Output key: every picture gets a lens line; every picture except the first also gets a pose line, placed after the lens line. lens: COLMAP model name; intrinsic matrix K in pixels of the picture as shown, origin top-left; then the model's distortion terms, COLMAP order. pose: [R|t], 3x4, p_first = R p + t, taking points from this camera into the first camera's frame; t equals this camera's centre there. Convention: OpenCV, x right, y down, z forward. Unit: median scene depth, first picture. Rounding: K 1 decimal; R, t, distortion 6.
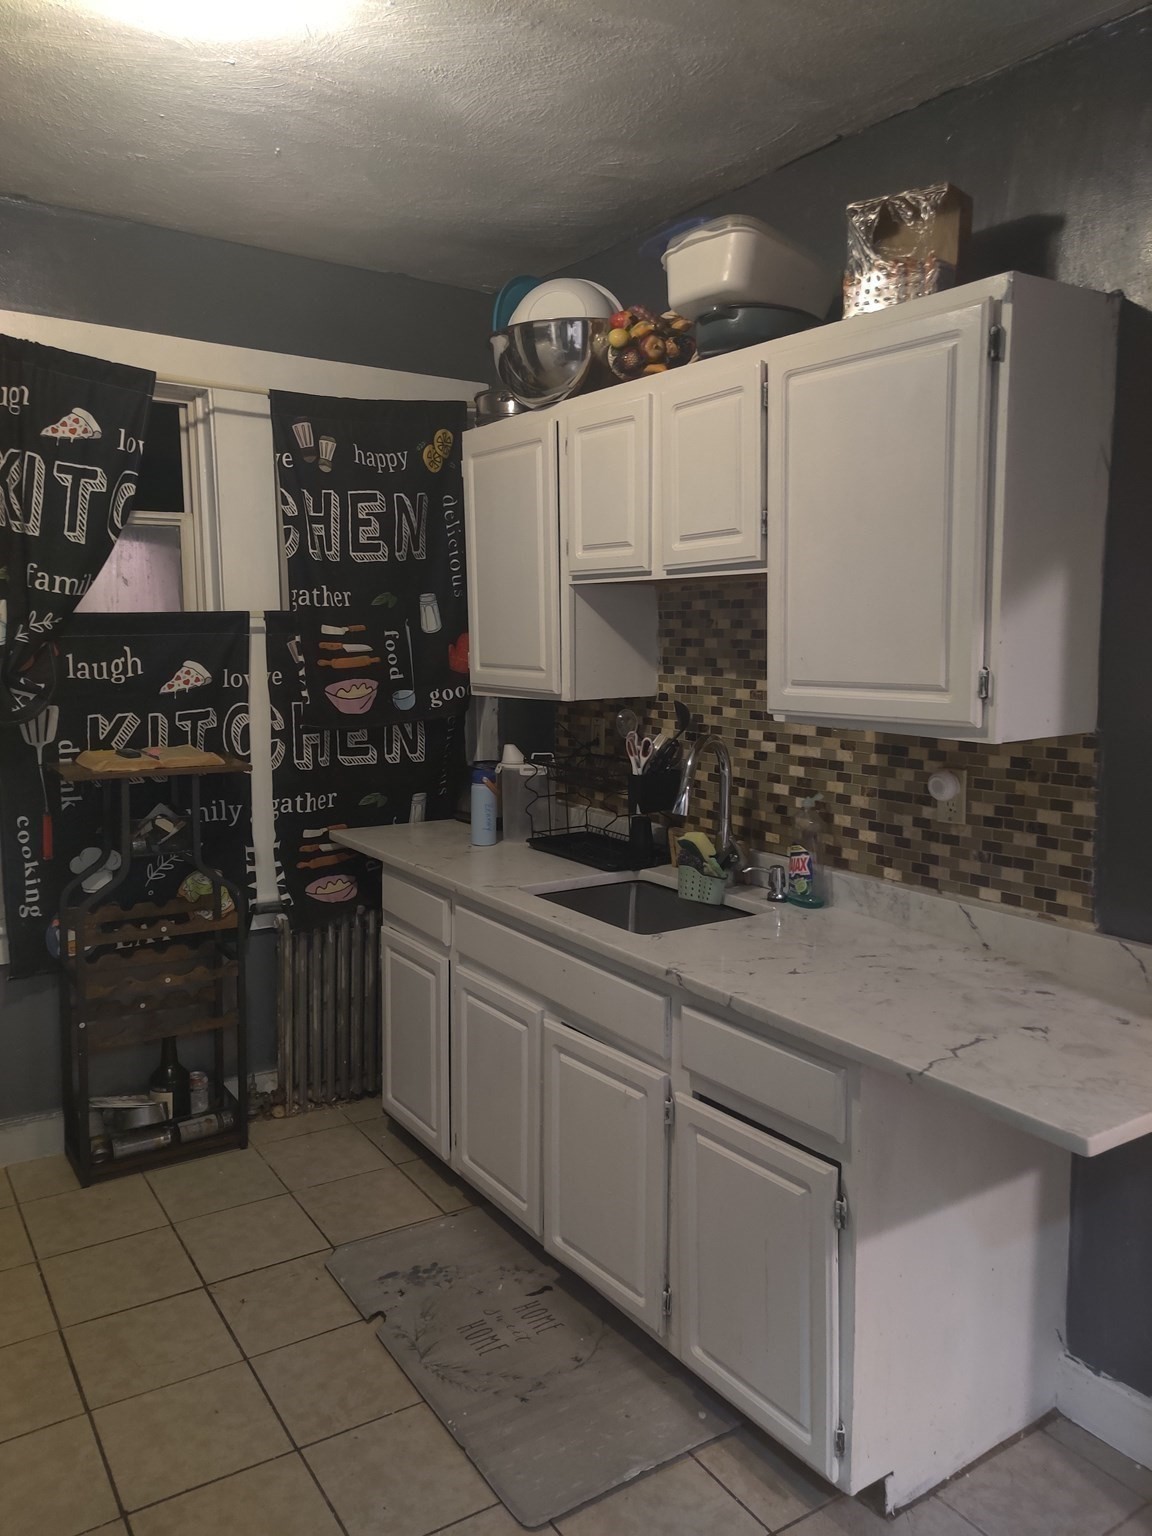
lens RADIAL K [[1154.0, 0, 572.0], [0, 1154.0, 759.3], [0, 0, 1]] dist [0.046139, -0.034286]
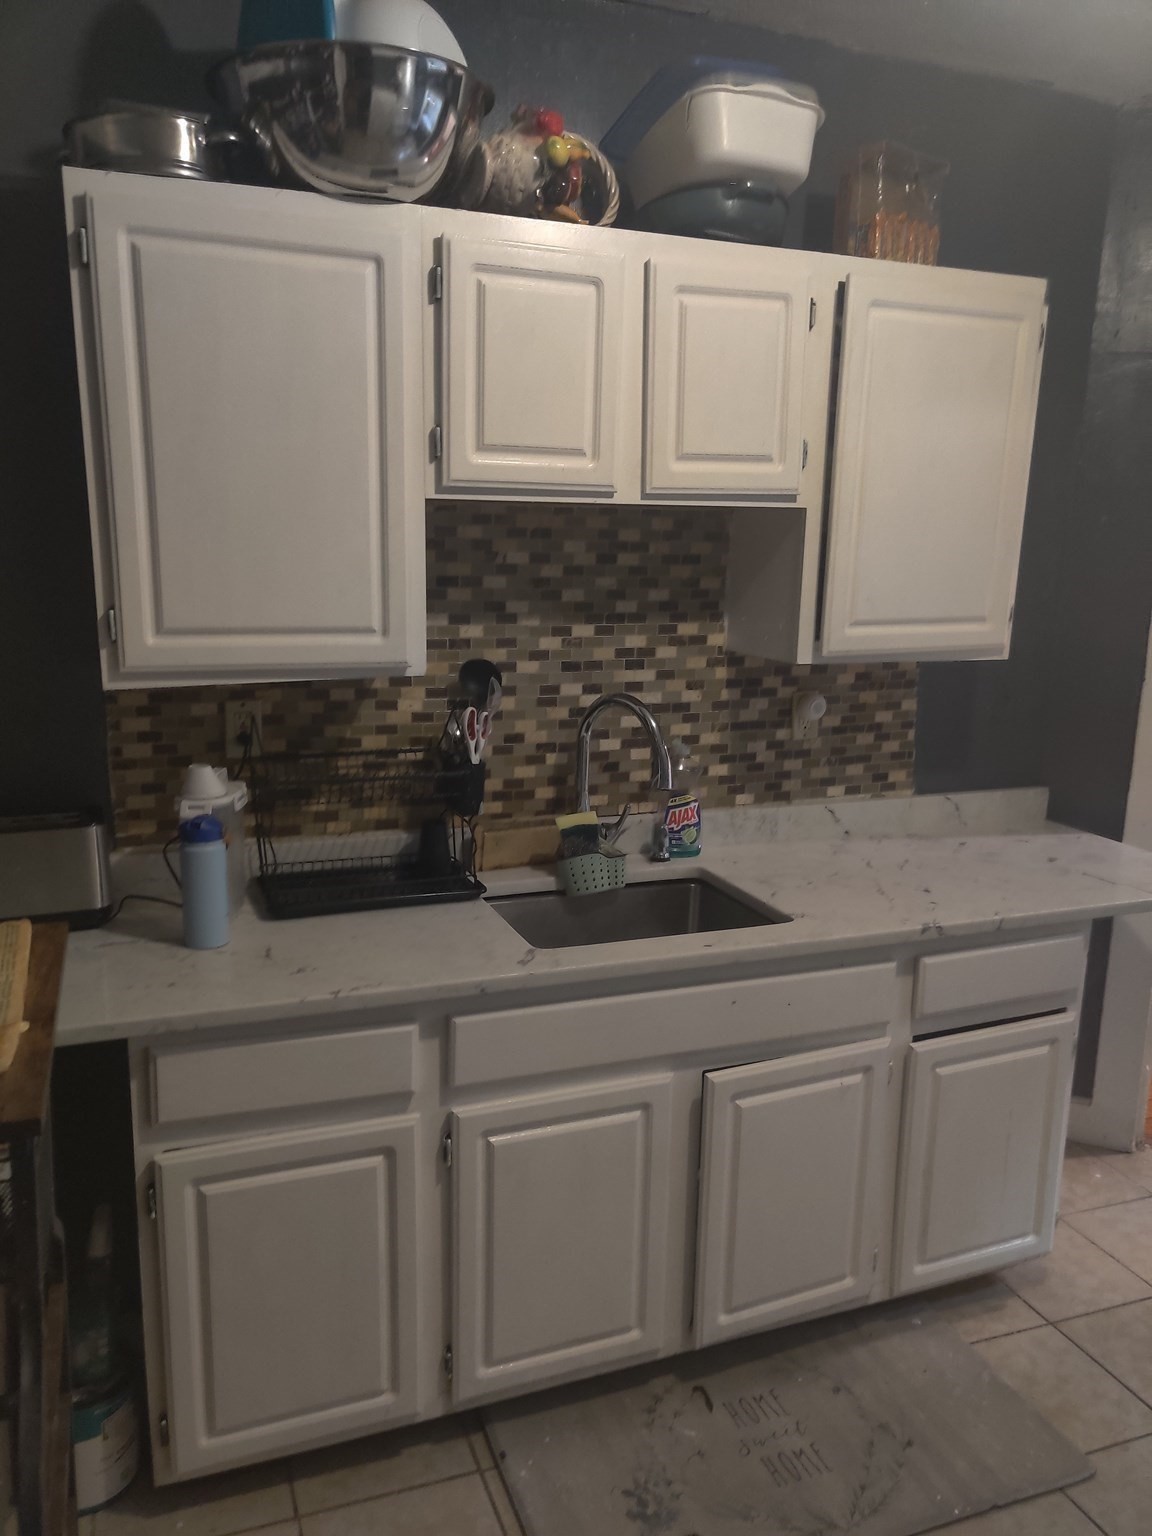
lens RADIAL K [[1154.0, 0, 575.0], [0, 1154.0, 782.3], [0, 0, 1]] dist [0.046139, -0.034286]
pose [[0.213100, -0.197964, 0.956765, -0.754610], [0.097595, 0.978673, 0.180760, -0.120774], [-0.972144, 0.054855, 0.227876, 0.897128]]
